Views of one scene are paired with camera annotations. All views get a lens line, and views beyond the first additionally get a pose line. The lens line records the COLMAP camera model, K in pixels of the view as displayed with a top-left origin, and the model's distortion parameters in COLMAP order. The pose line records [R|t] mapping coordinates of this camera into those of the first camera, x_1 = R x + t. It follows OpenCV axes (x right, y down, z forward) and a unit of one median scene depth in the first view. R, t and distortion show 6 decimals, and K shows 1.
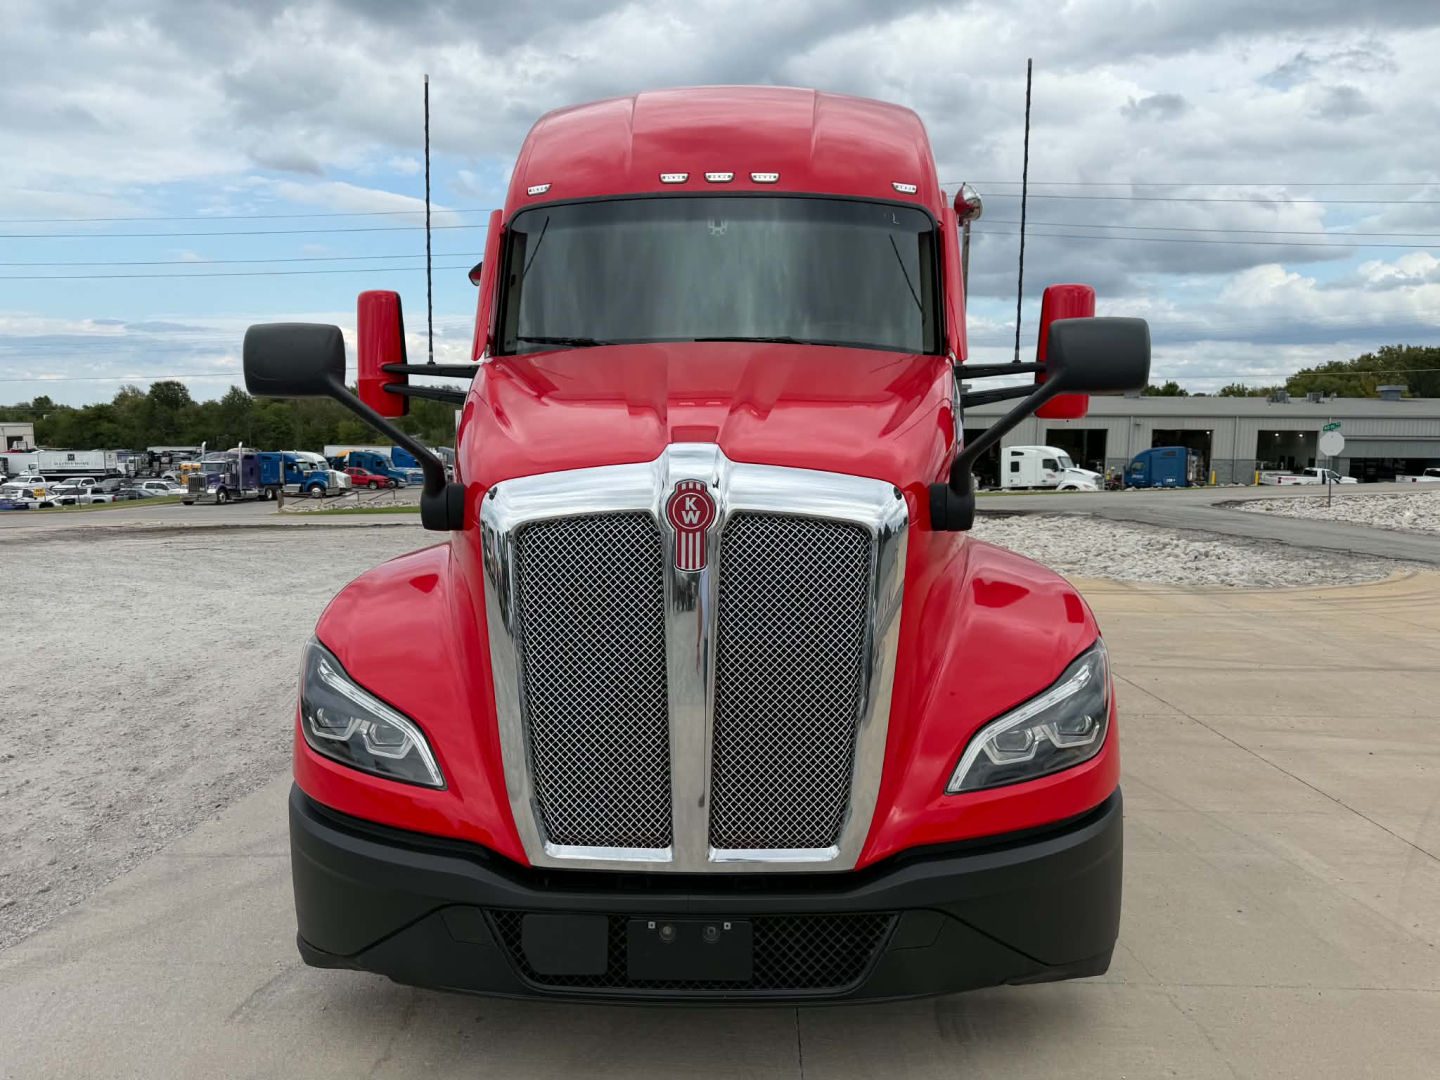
lens RADIAL K [[1060.8, 0, 720.0], [0, 1060.8, 540.0], [0, 0, 1]] dist [0.003187, -0.009451]
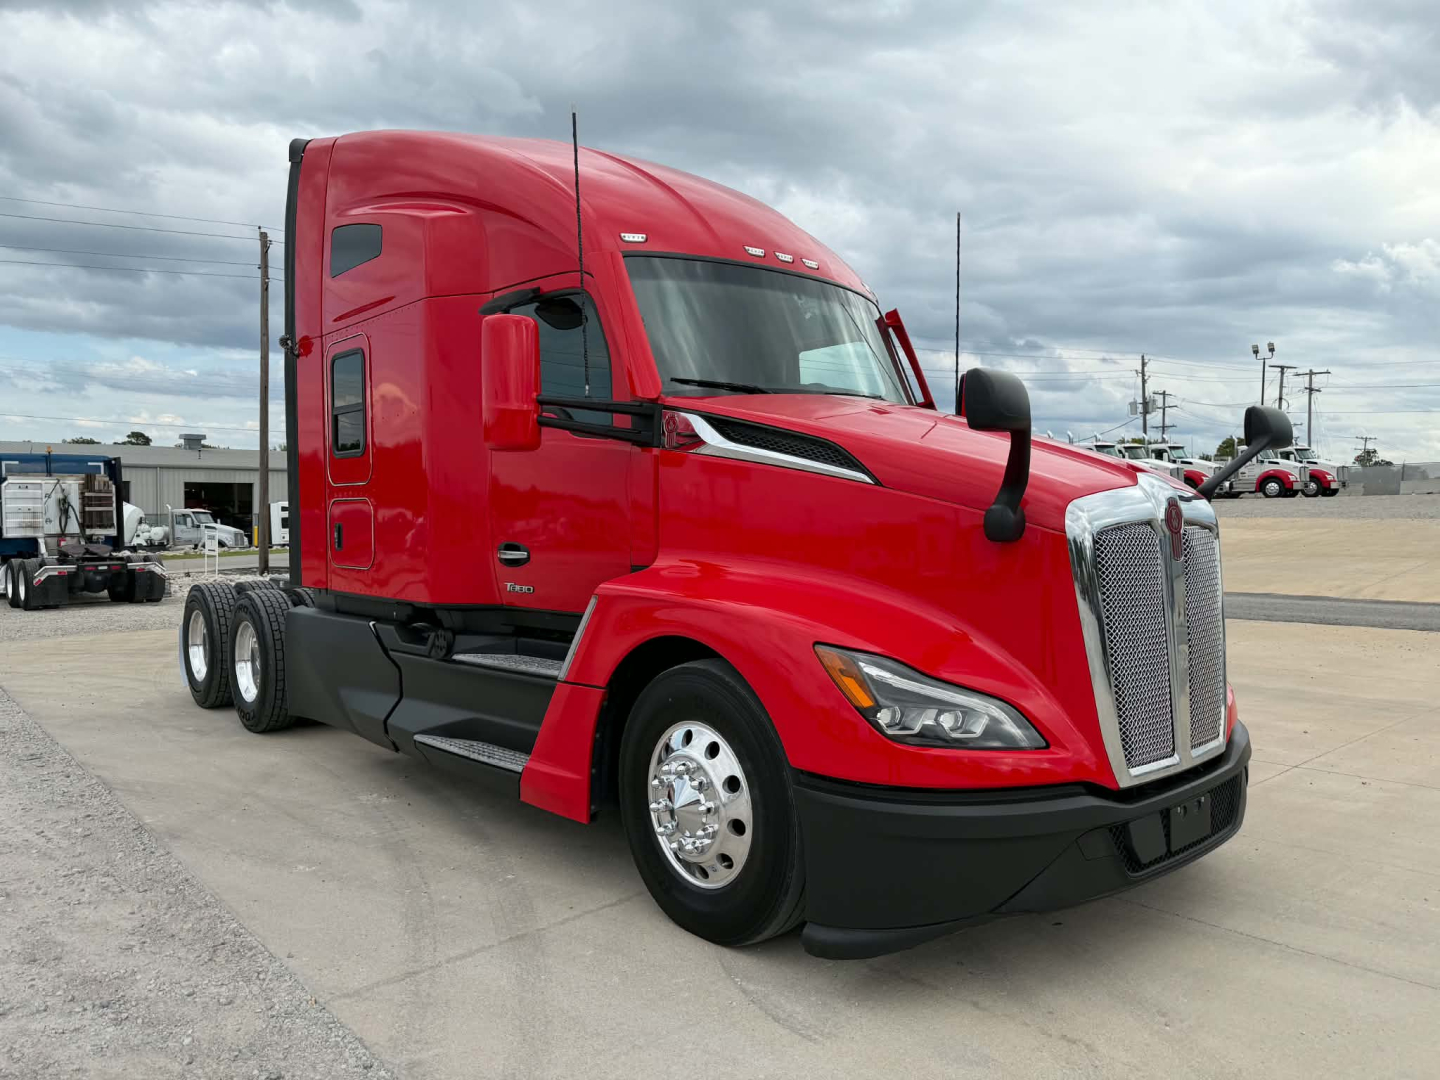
lens RADIAL K [[1060.8, 0, 720.0], [0, 1060.8, 540.0], [0, 0, 1]] dist [0.003187, -0.009451]
pose [[0.712026, -0.026880, 0.701638, -0.938050], [0.063904, 0.997601, -0.026632, -0.001242], [-0.699239, 0.063800, 0.712036, 0.242798]]
